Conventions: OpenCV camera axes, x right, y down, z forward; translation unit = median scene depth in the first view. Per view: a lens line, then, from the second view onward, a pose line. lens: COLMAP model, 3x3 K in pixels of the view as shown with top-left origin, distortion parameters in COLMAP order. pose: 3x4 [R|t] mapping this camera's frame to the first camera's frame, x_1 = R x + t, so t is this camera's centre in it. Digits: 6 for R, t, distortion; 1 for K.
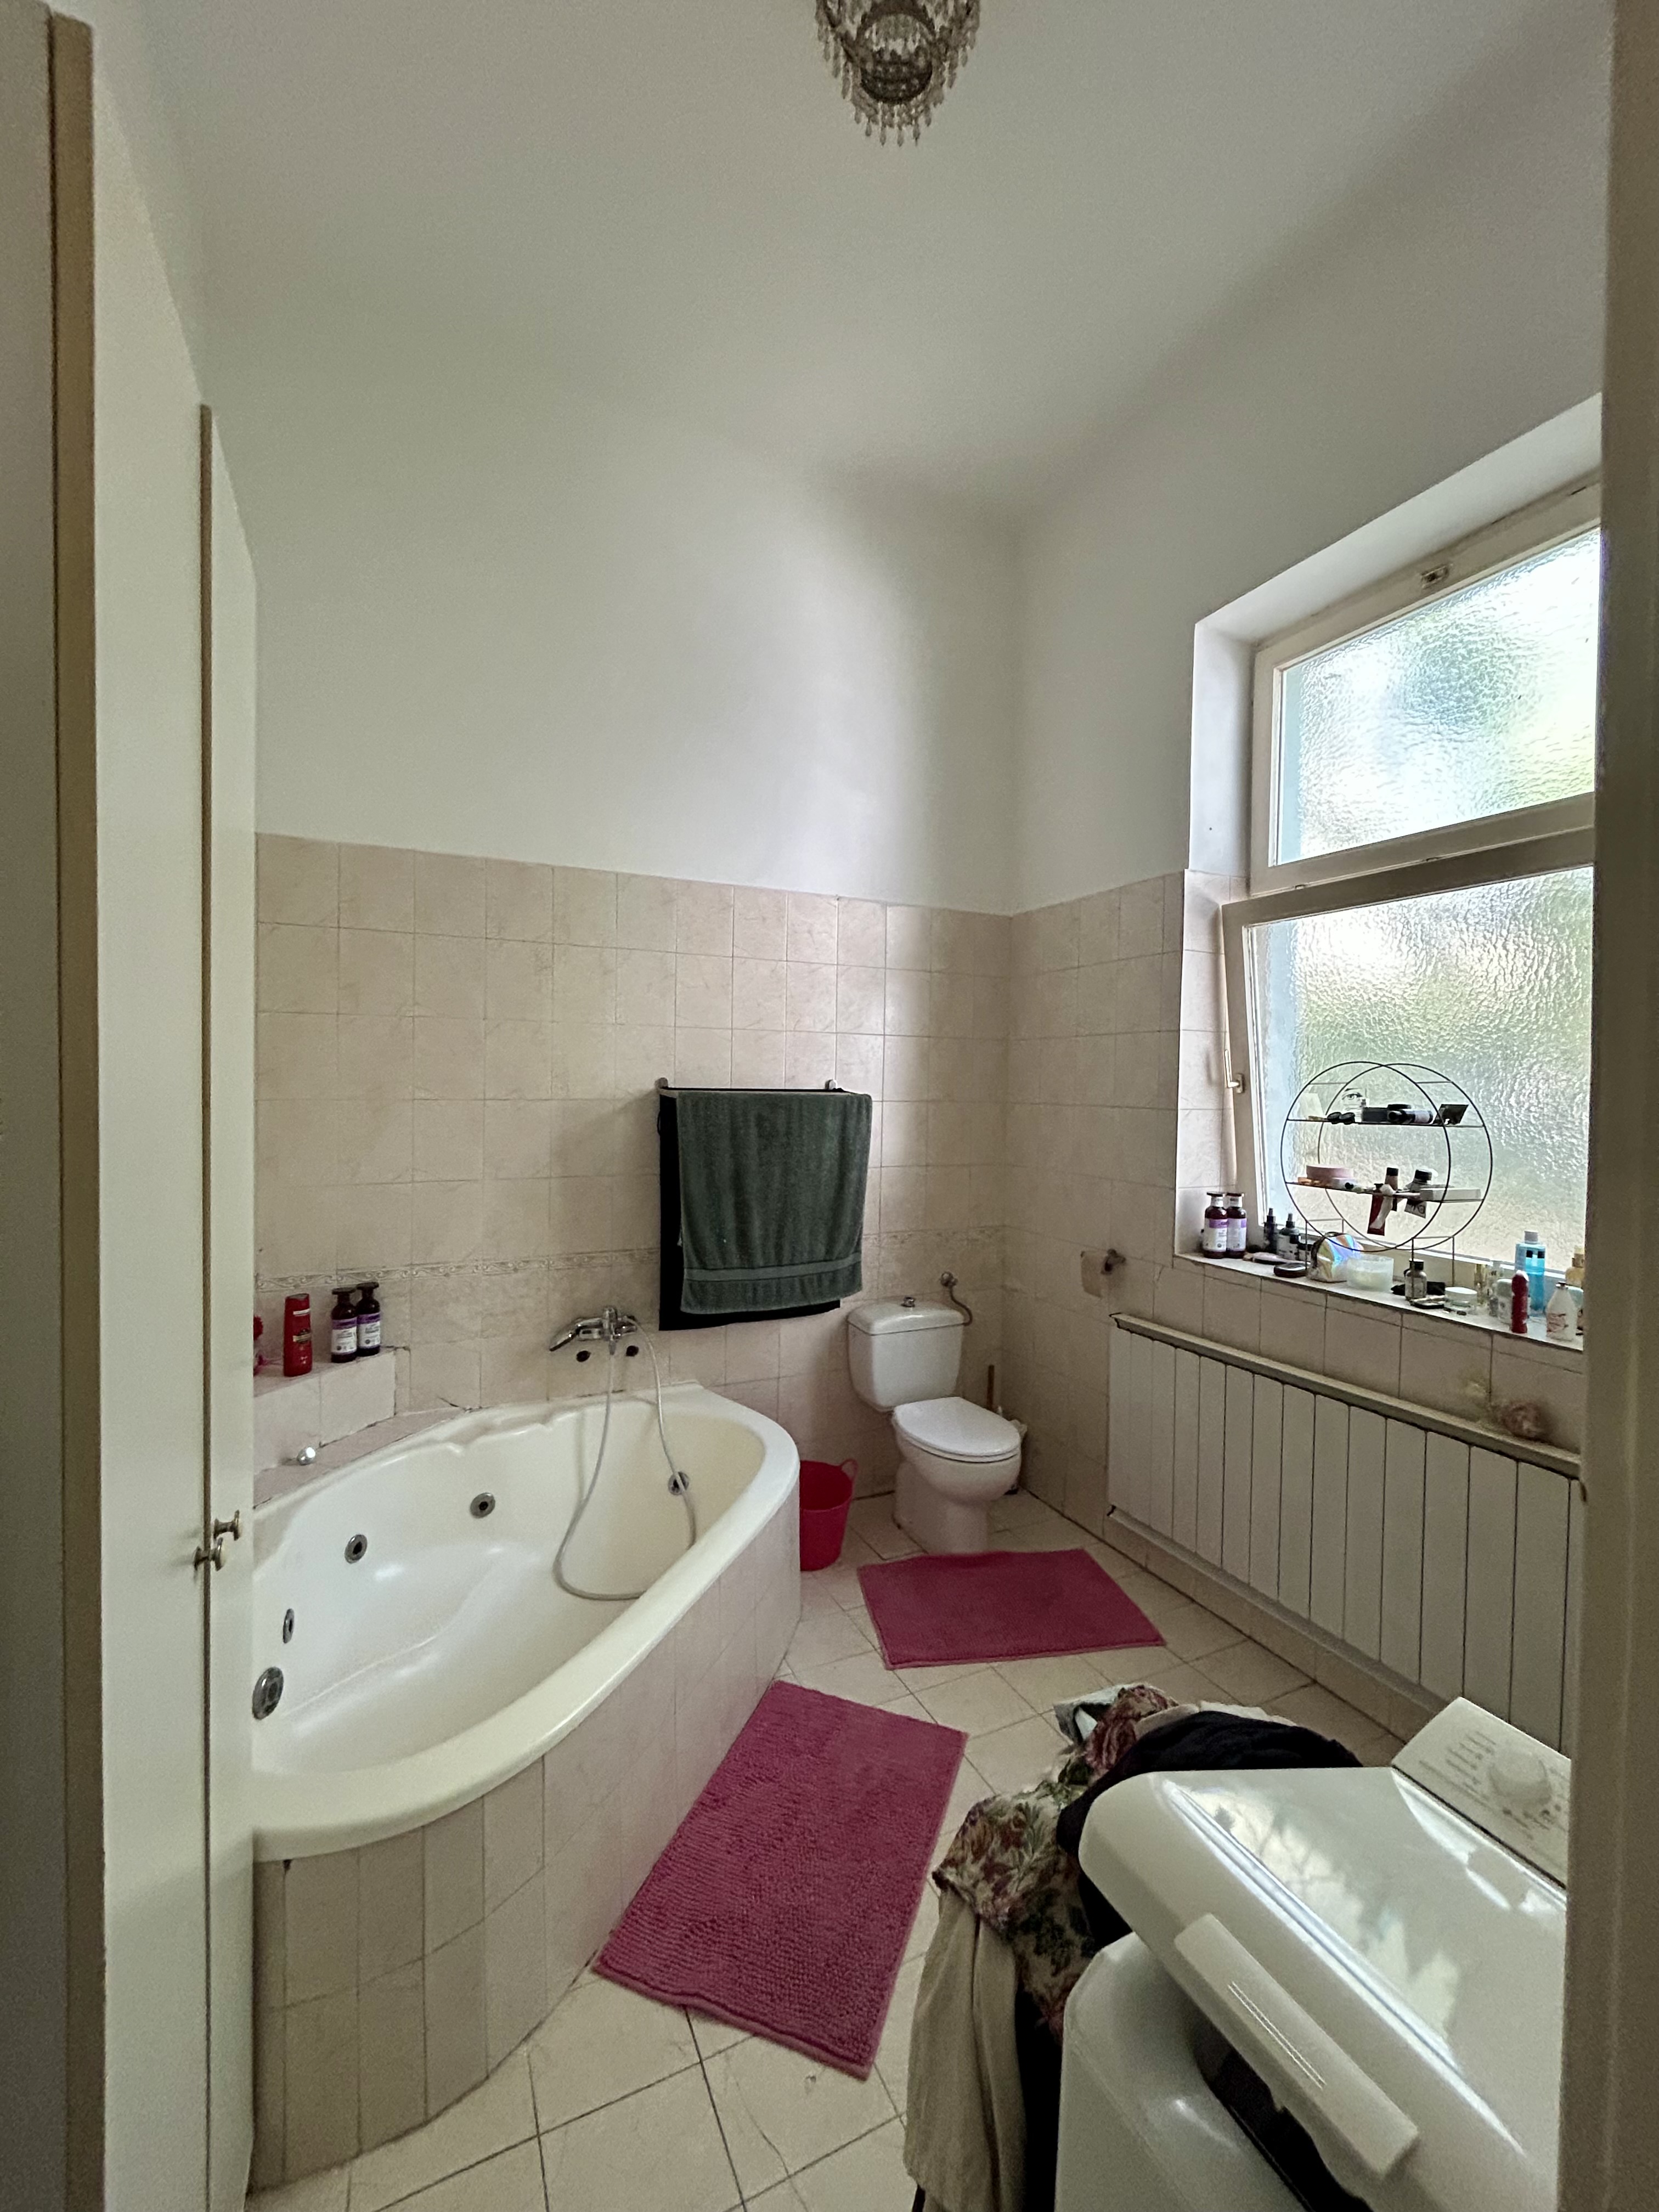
lens RADIAL K [[894.1, 0, 829.5], [0, 894.1, 1105.8], [0, 0, 1]] dist [-0.001348, -0.000145]
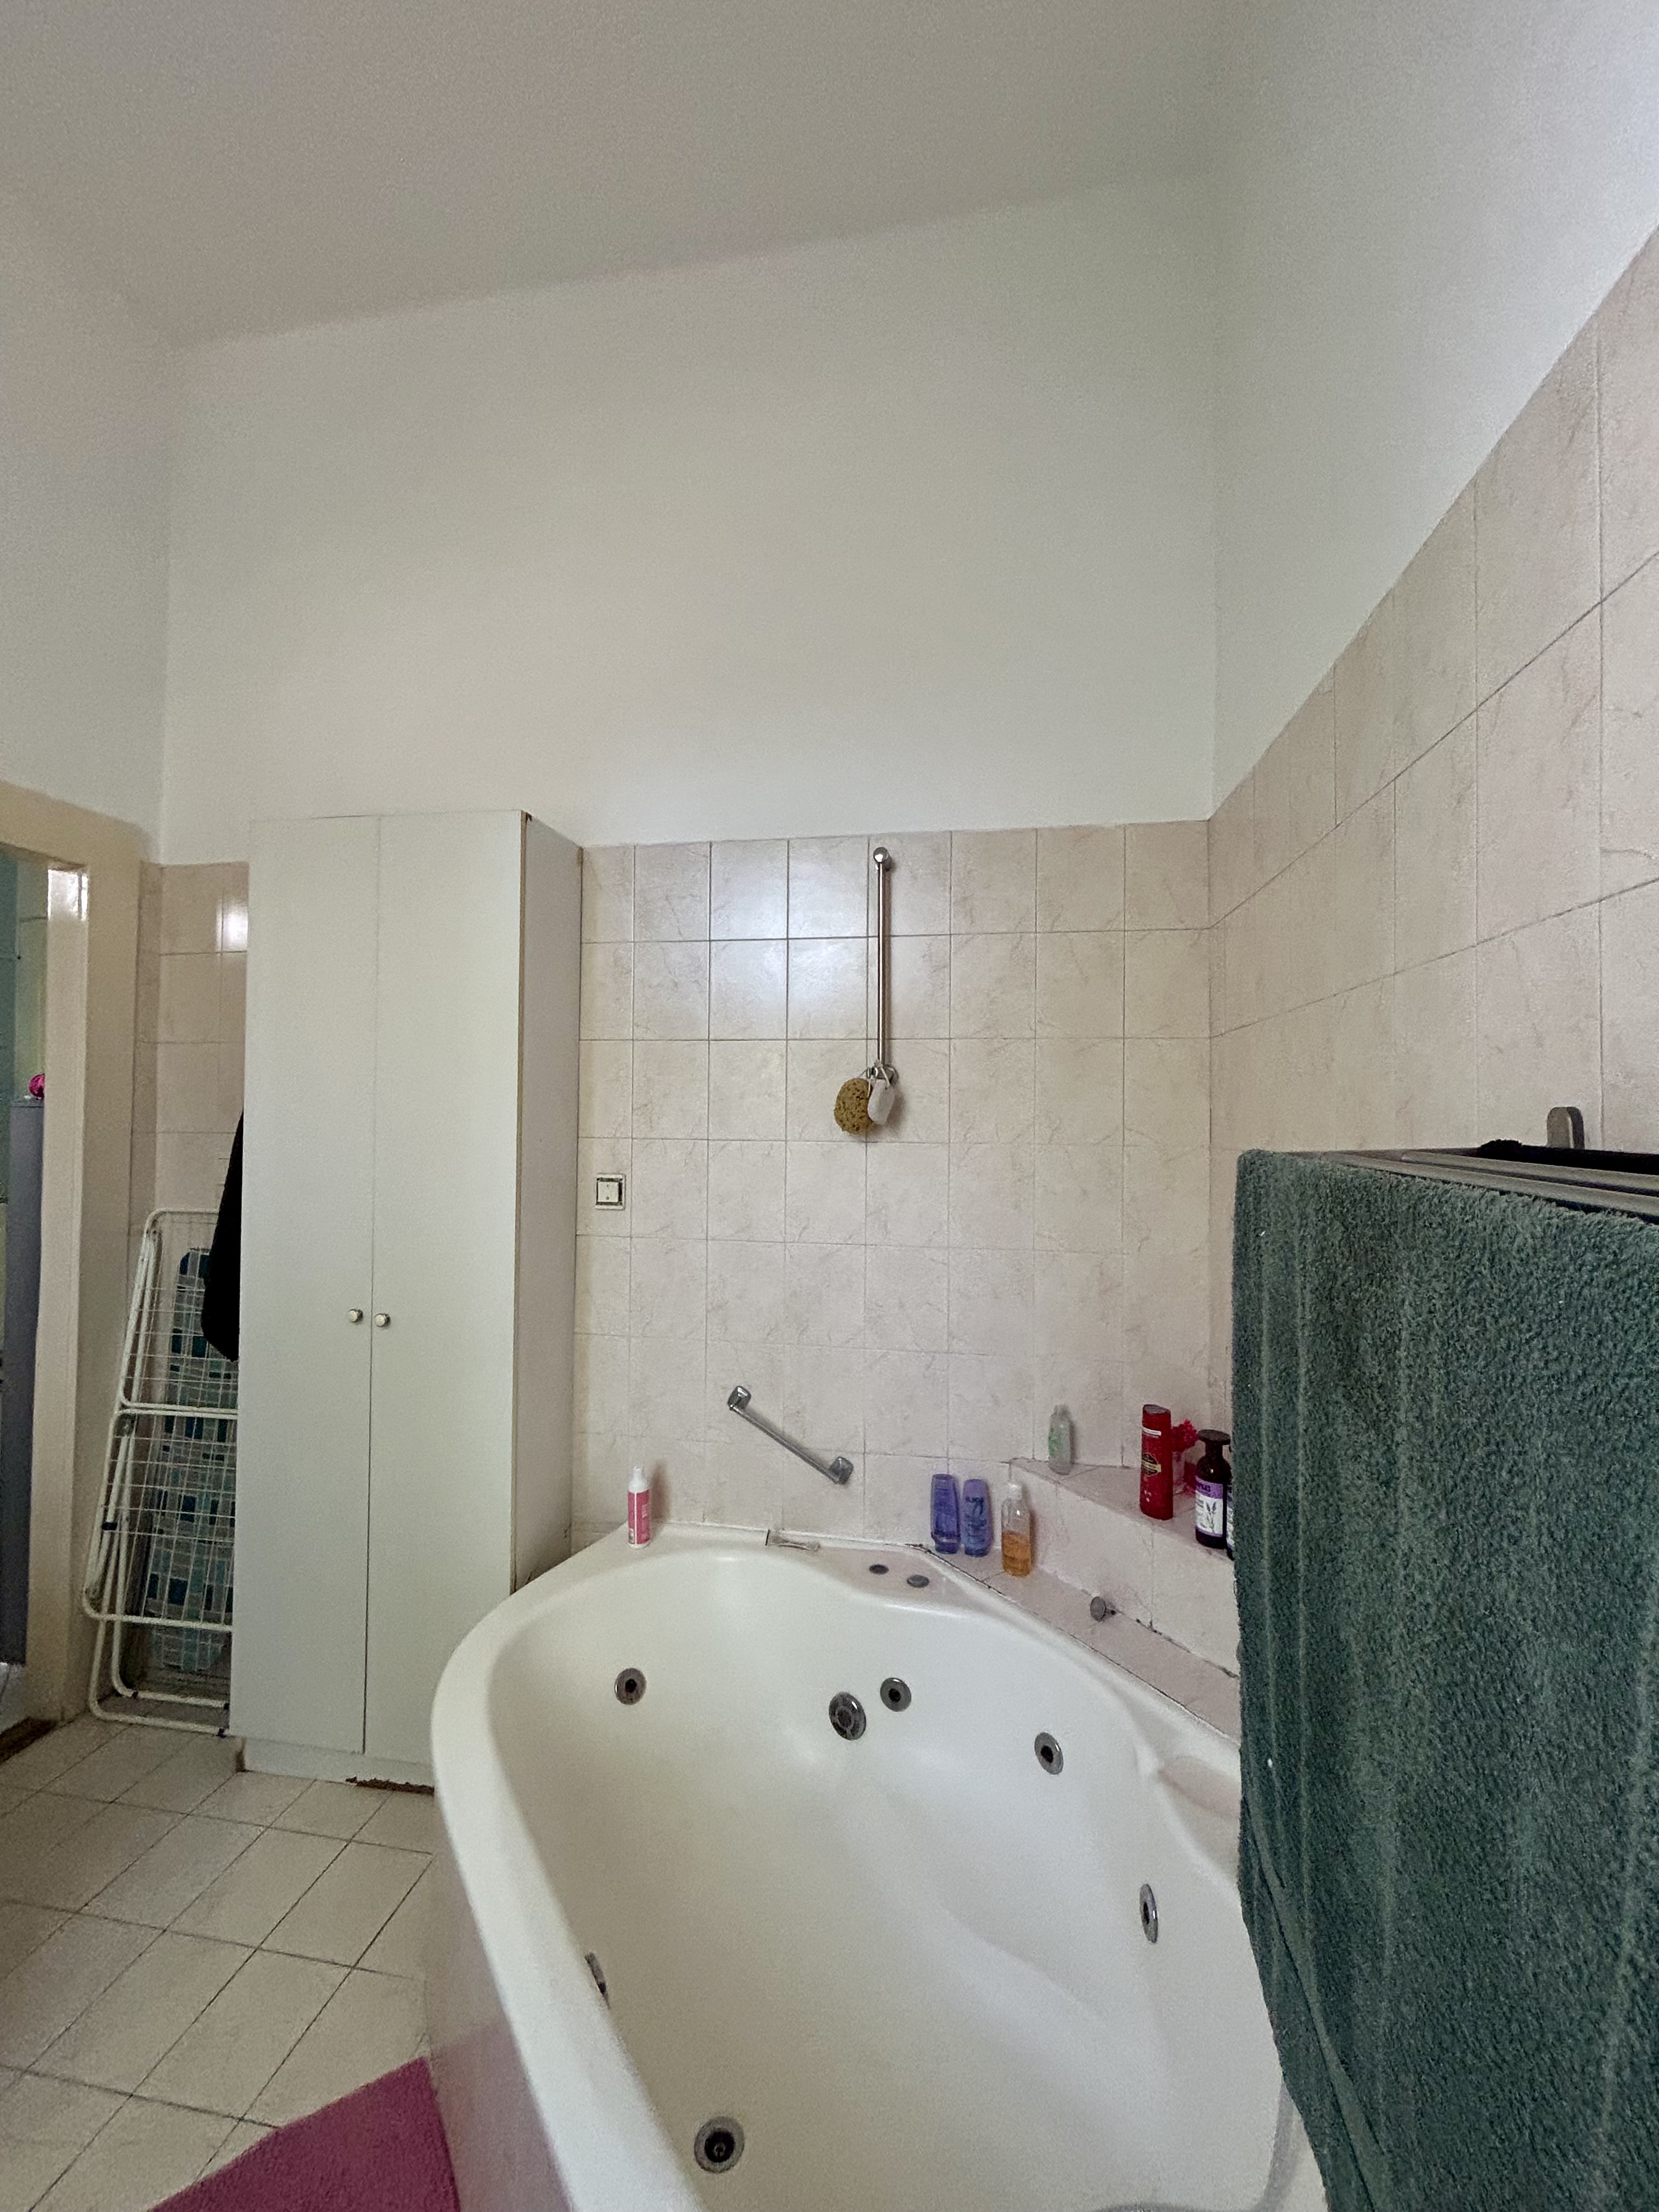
lens RADIAL K [[894.1, 0, 834.6], [0, 894.1, 1104.2], [0, 0, 1]] dist [-0.001348, -0.000145]
pose [[-0.579014, -0.022868, -0.814997, 0.185112], [-0.025120, 0.999632, -0.010202, -0.026703], [0.814931, 0.014565, -0.579375, 1.278290]]
